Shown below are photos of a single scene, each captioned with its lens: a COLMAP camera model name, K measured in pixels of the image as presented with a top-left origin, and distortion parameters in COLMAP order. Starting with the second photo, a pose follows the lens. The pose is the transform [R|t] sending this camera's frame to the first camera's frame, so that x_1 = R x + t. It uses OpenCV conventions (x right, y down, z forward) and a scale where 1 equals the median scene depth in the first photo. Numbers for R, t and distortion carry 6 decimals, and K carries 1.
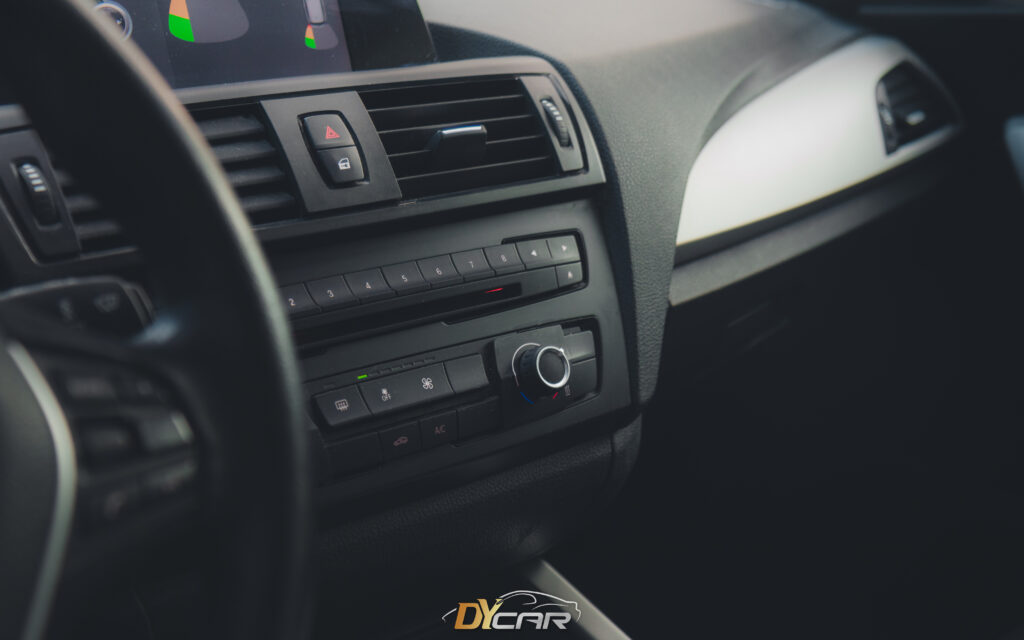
lens RADIAL K [[1617.9, 0, 511.0], [0, 1617.9, 319.3], [0, 0, 1]] dist [0.052293, 0.000000]
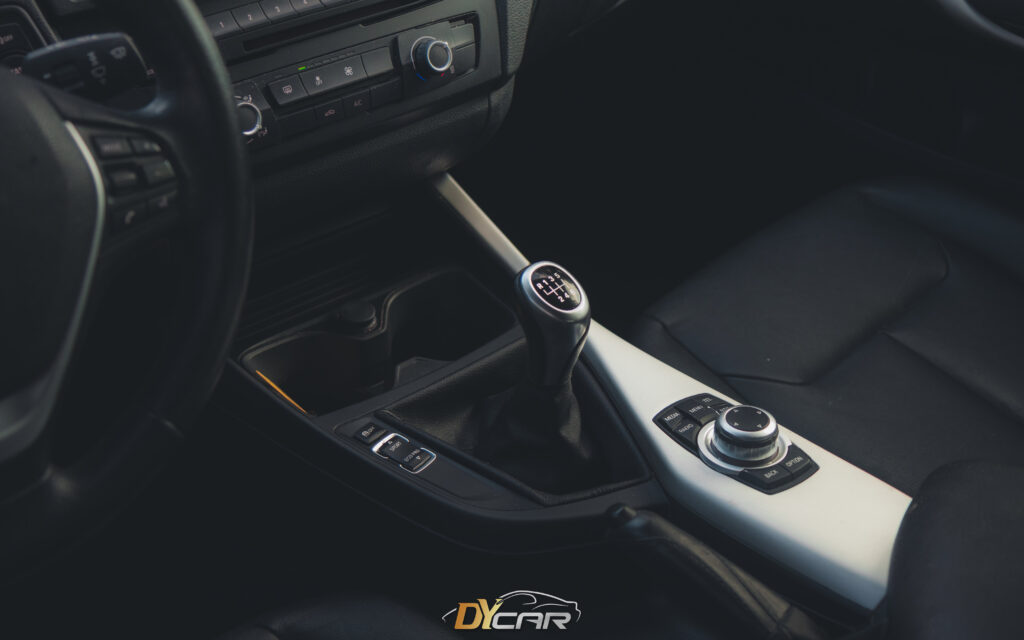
lens RADIAL K [[1516.3, 0, 517.0], [0, 1516.3, 316.4], [0, 0, 1]] dist [0.187975, 0.000000]
pose [[0.999769, 0.021432, -0.001823, 0.101661], [-0.019816, 0.950723, 0.309407, -0.170077], [0.008364, -0.309299, 0.950928, -0.347803]]
